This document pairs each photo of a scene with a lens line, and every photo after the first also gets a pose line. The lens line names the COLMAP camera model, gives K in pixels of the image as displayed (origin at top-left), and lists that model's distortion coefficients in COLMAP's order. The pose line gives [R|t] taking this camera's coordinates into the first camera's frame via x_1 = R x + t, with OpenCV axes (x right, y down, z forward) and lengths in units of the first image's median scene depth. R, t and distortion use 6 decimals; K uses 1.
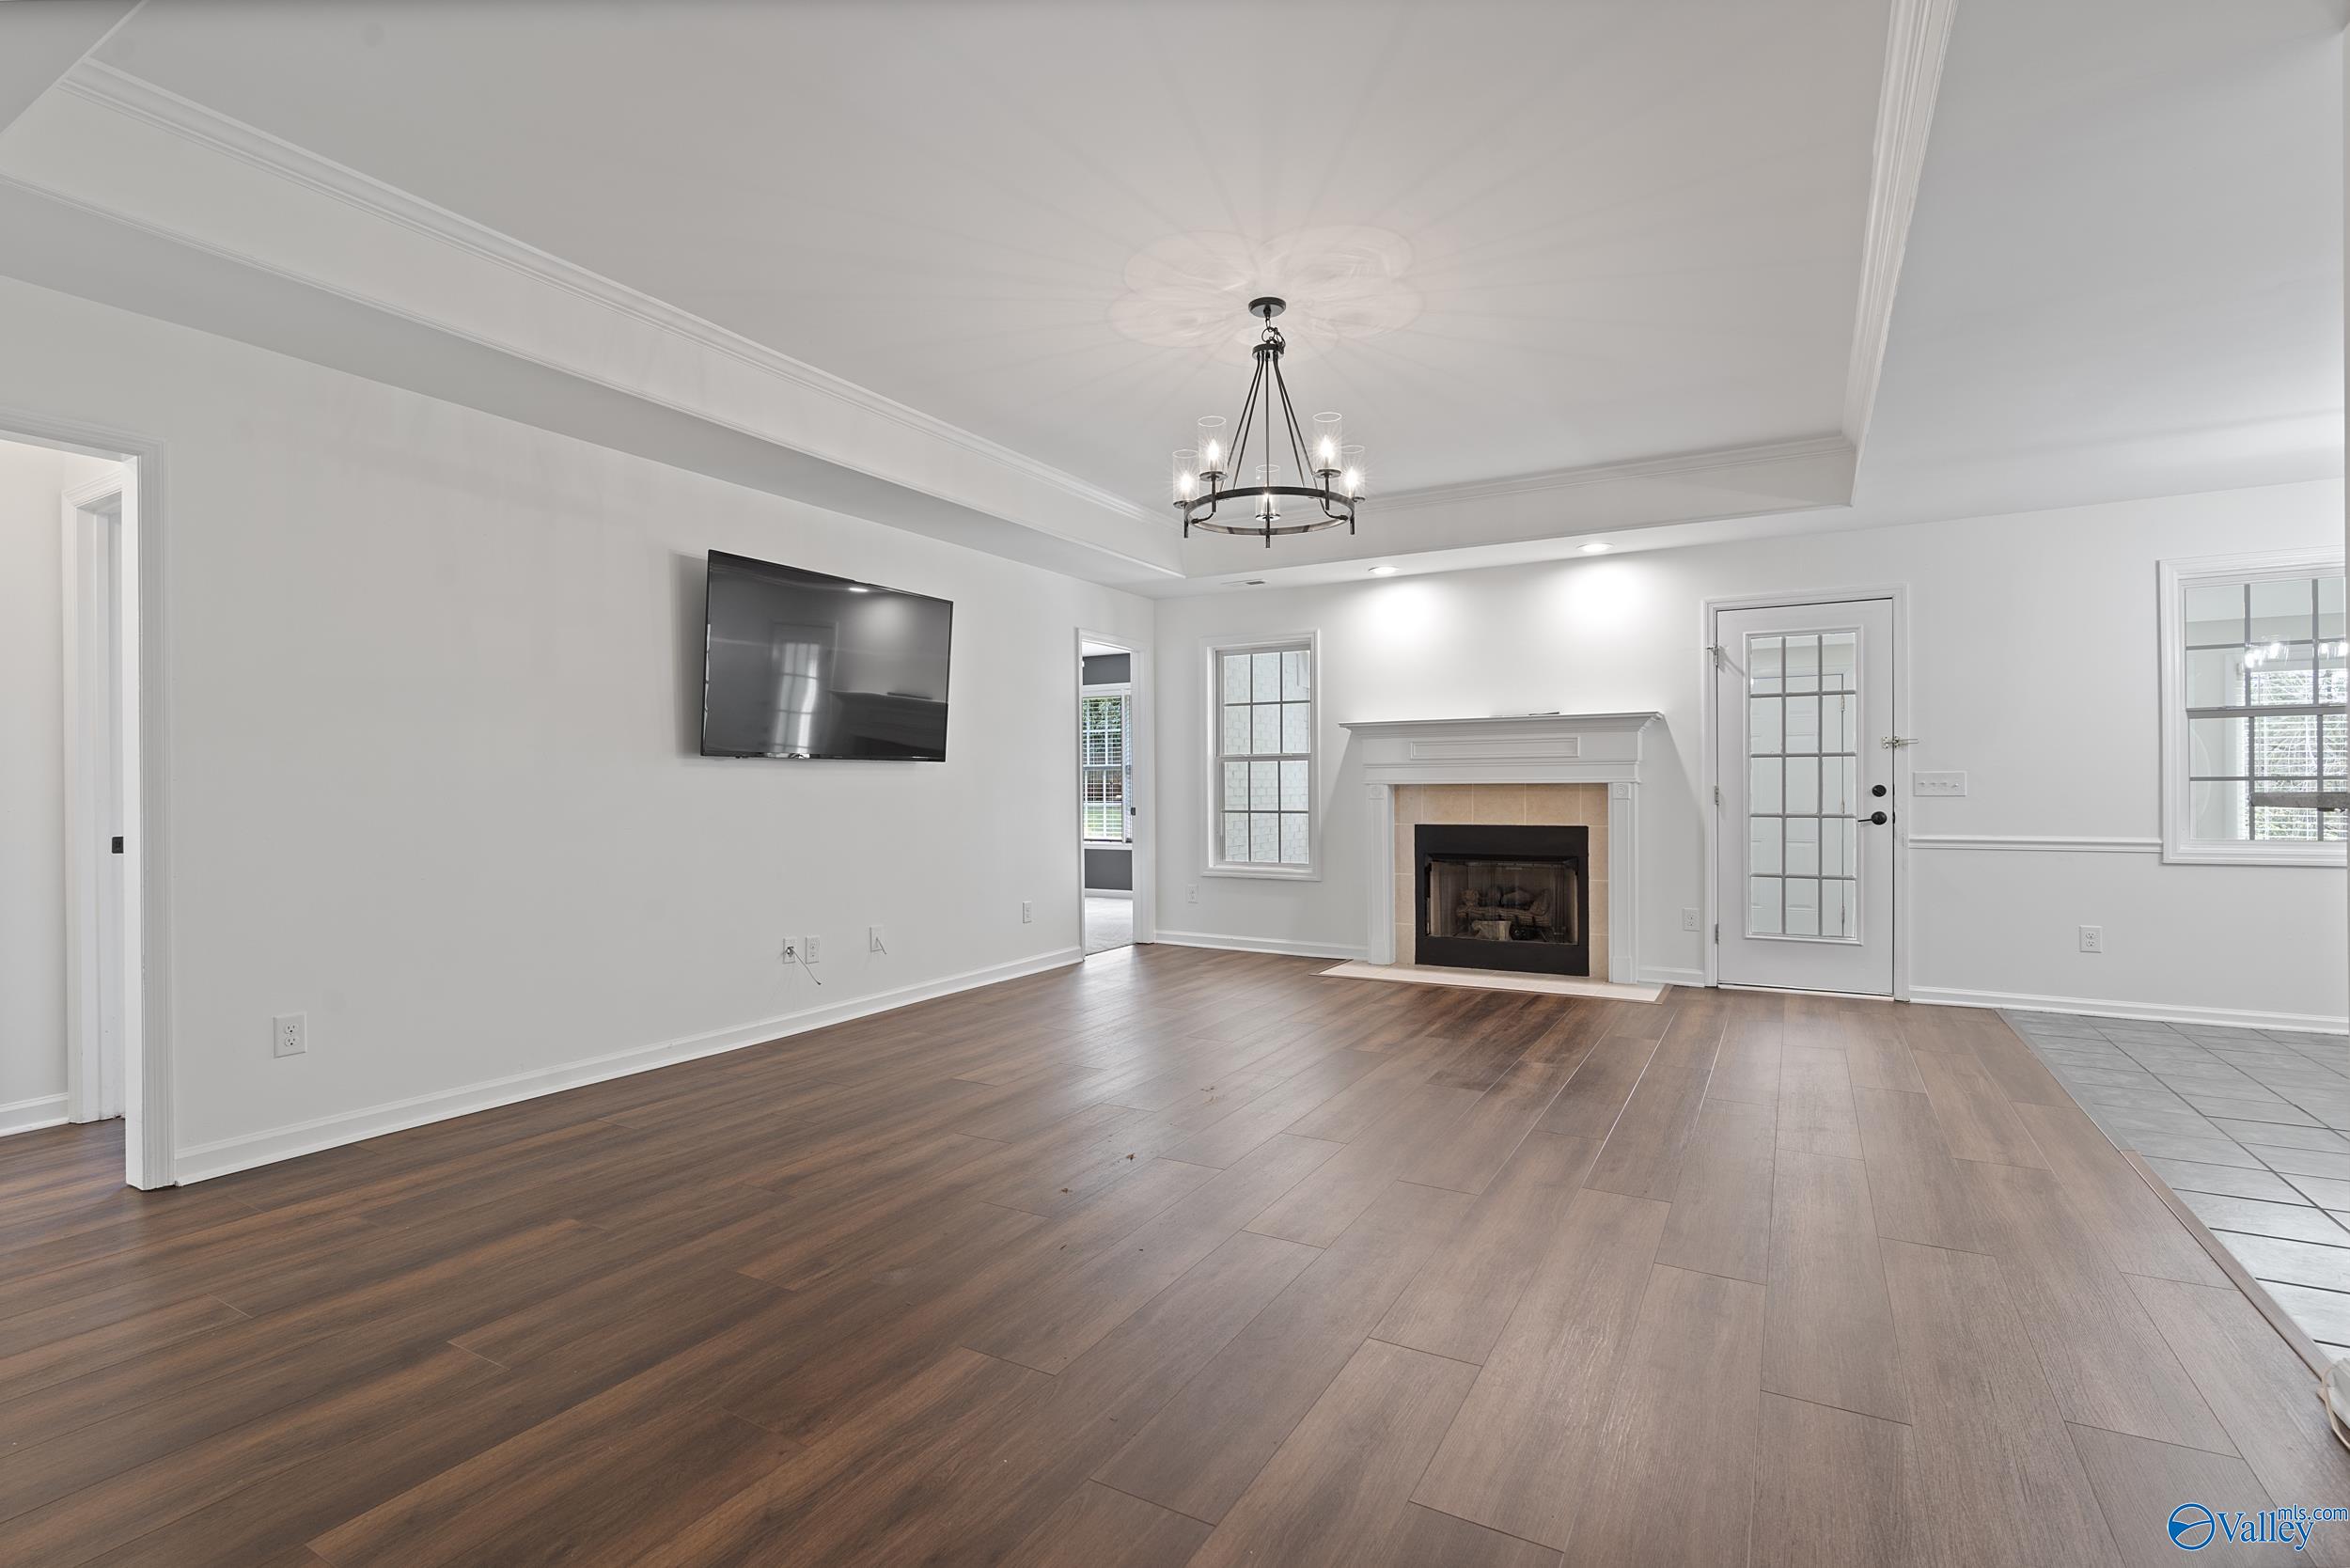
lens RADIAL K [[1084.9, 0, 1175.0], [0, 1084.9, 784.0], [0, 0, 1]] dist [-0.001142, -0.000036]
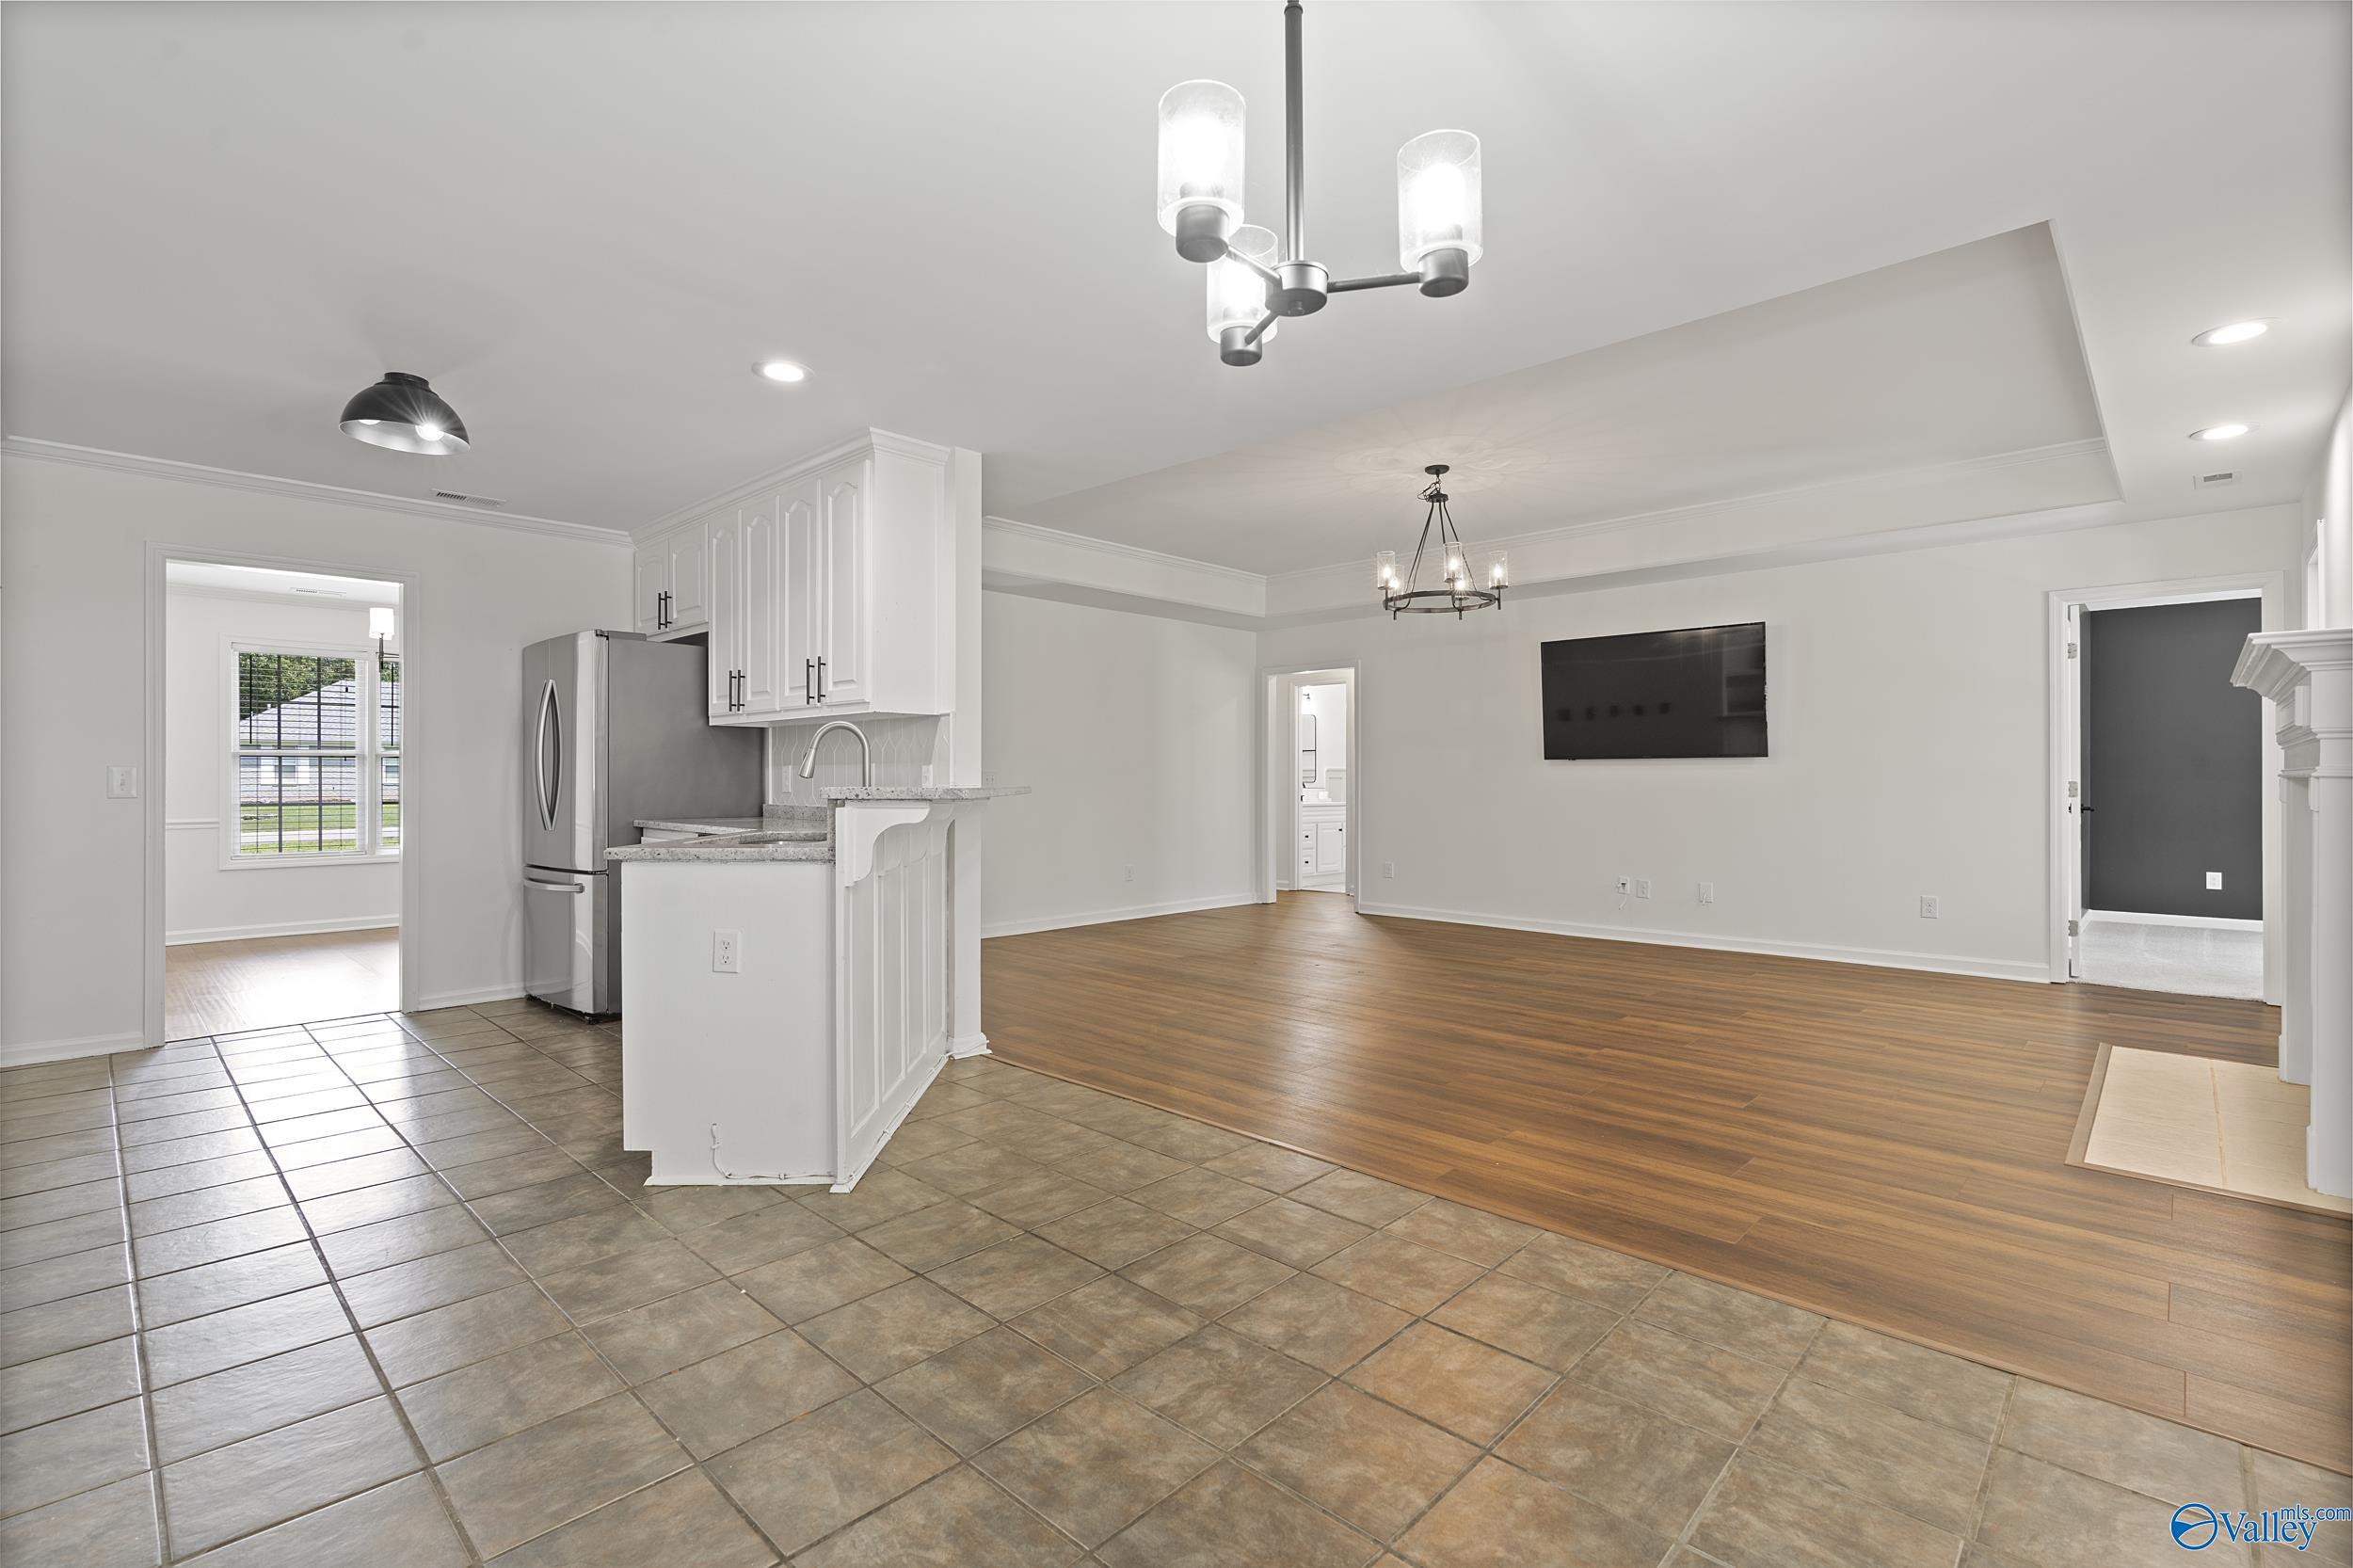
lens RADIAL K [[1061.9, 0, 1178.8], [0, 1061.9, 771.2], [0, 0, 1]] dist [0.000728, 0.000203]
pose [[-0.230629, -0.002878, -0.973038, 1.544632], [0.001970, 0.999992, -0.003425, -0.003161], [0.973040, -0.002706, -0.230622, 0.930120]]
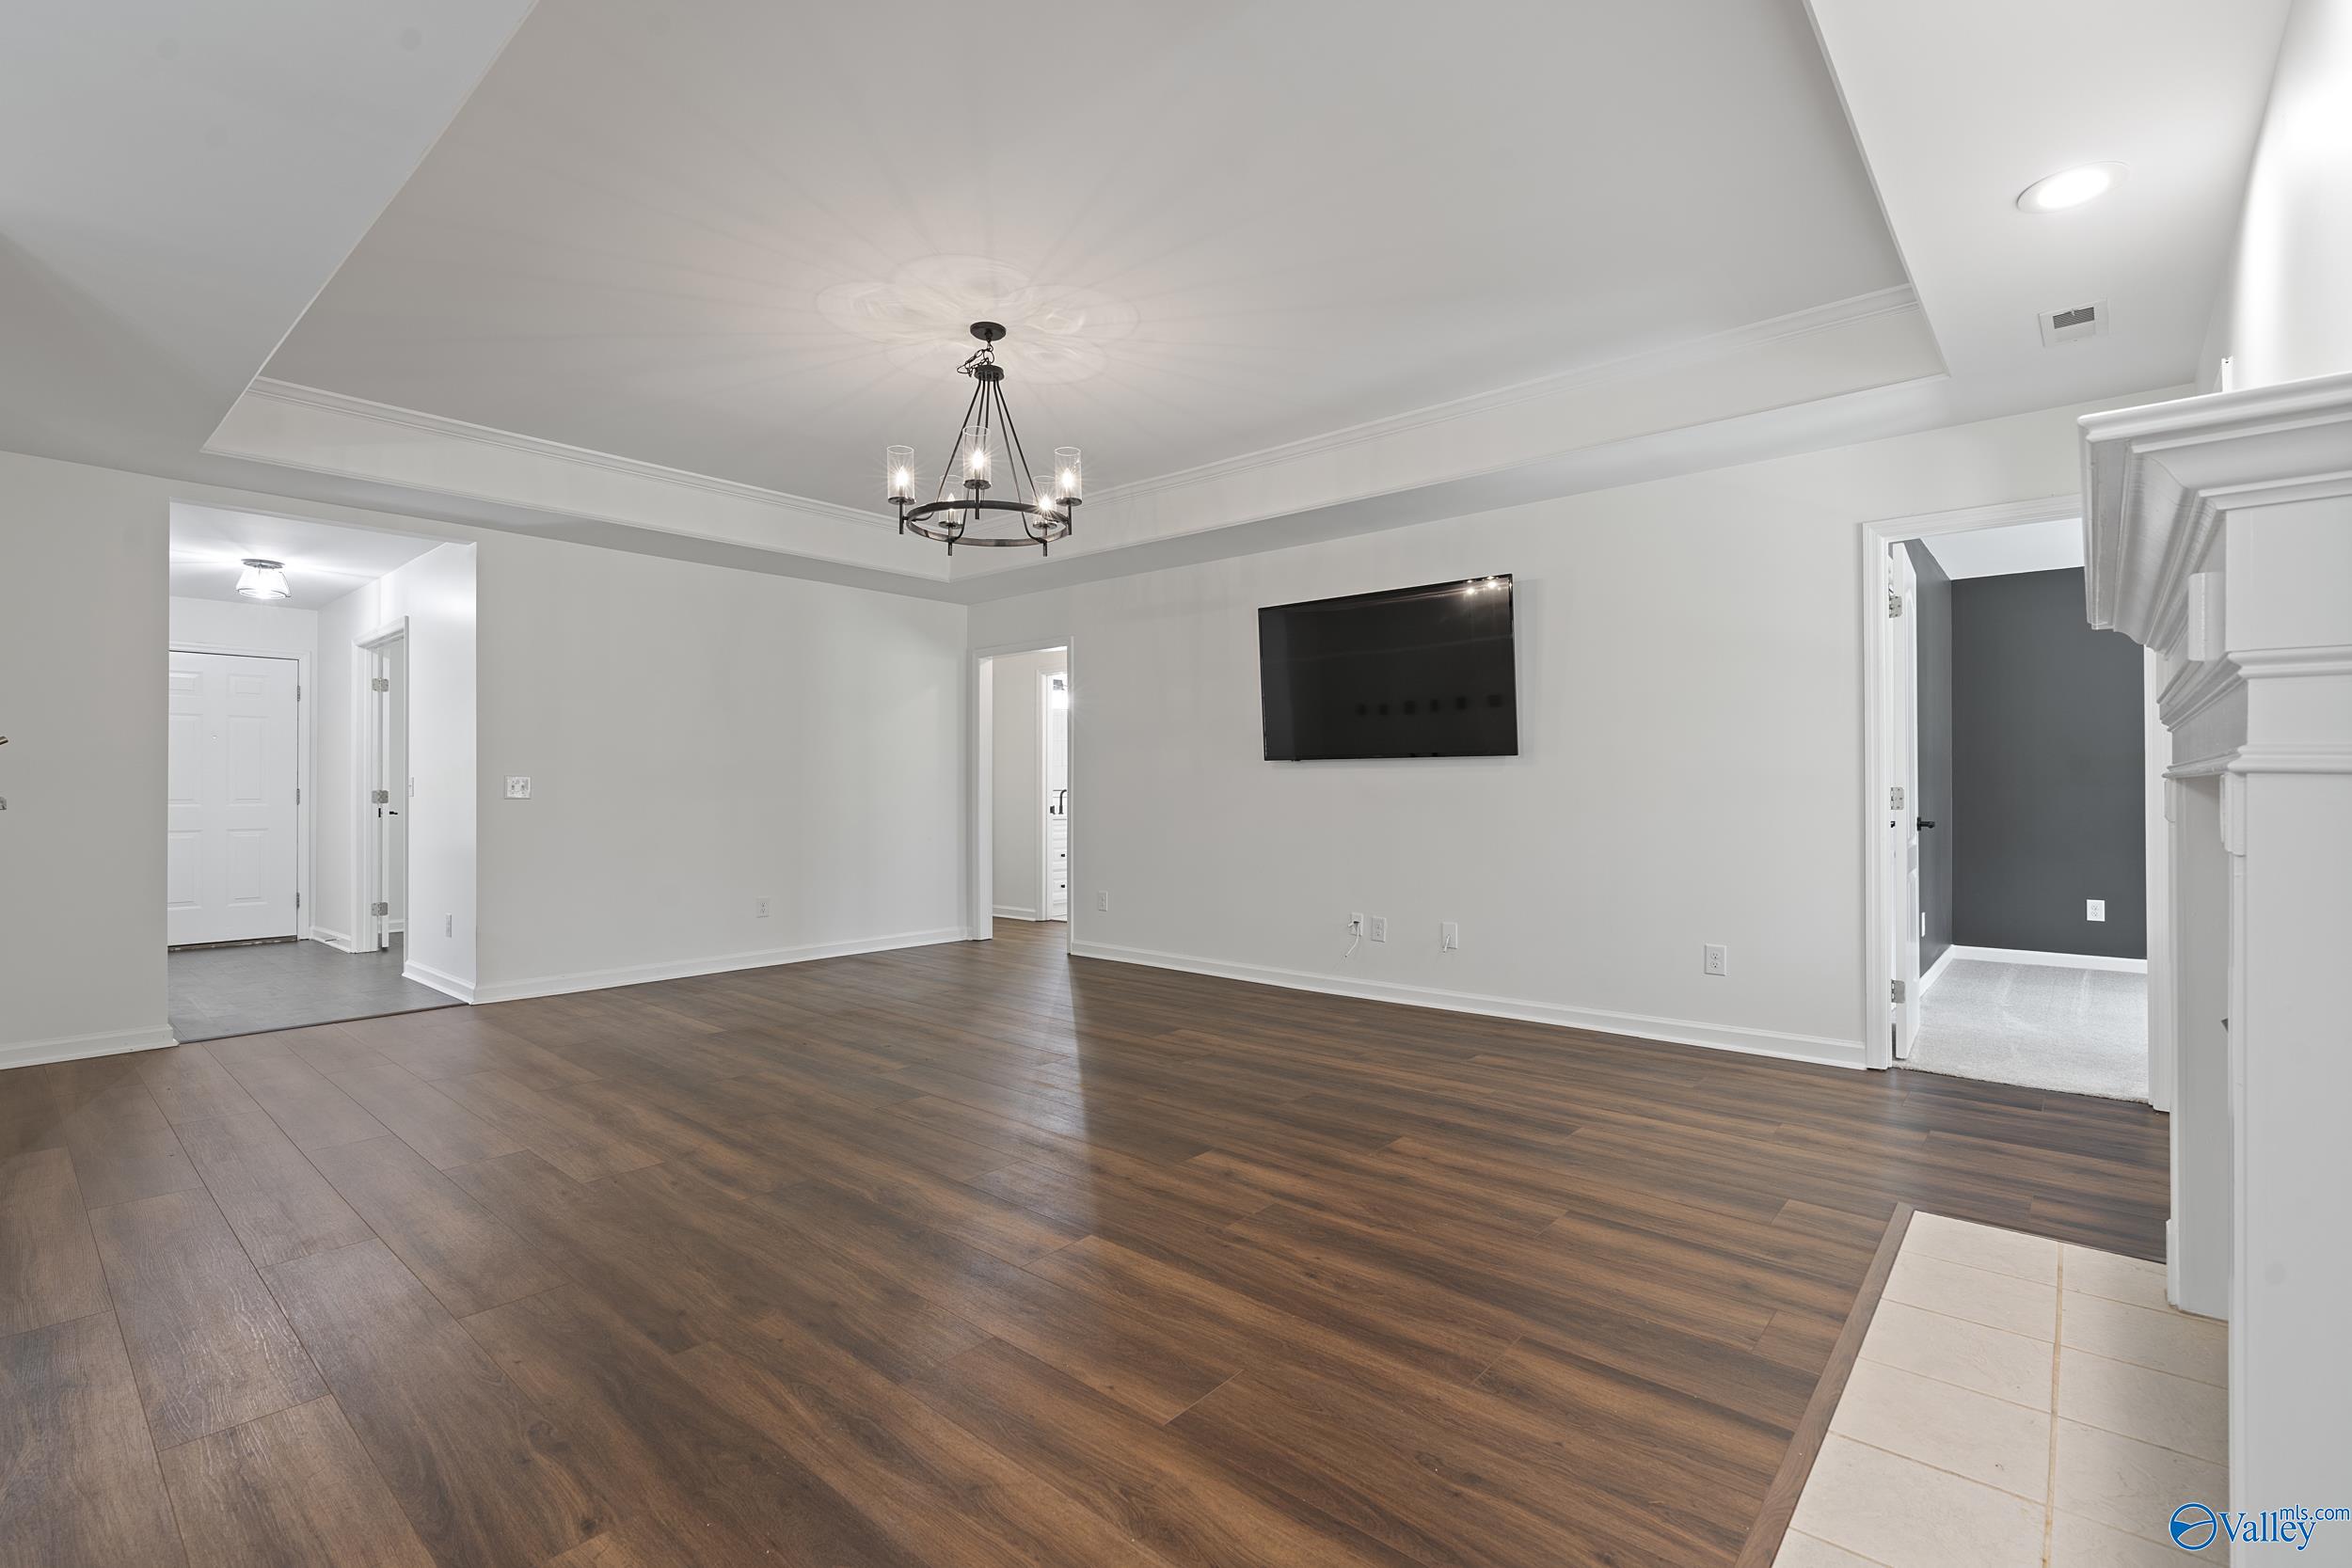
lens RADIAL K [[1053.5, 0, 1181.3], [0, 1053.5, 773.8], [0, 0, 1]] dist [-0.002455, 0.000309]
pose [[-0.186504, -0.008146, -0.982420, 0.990892], [0.003357, 0.999954, -0.008929, 0.001856], [0.982448, -0.004963, -0.186469, 1.290627]]
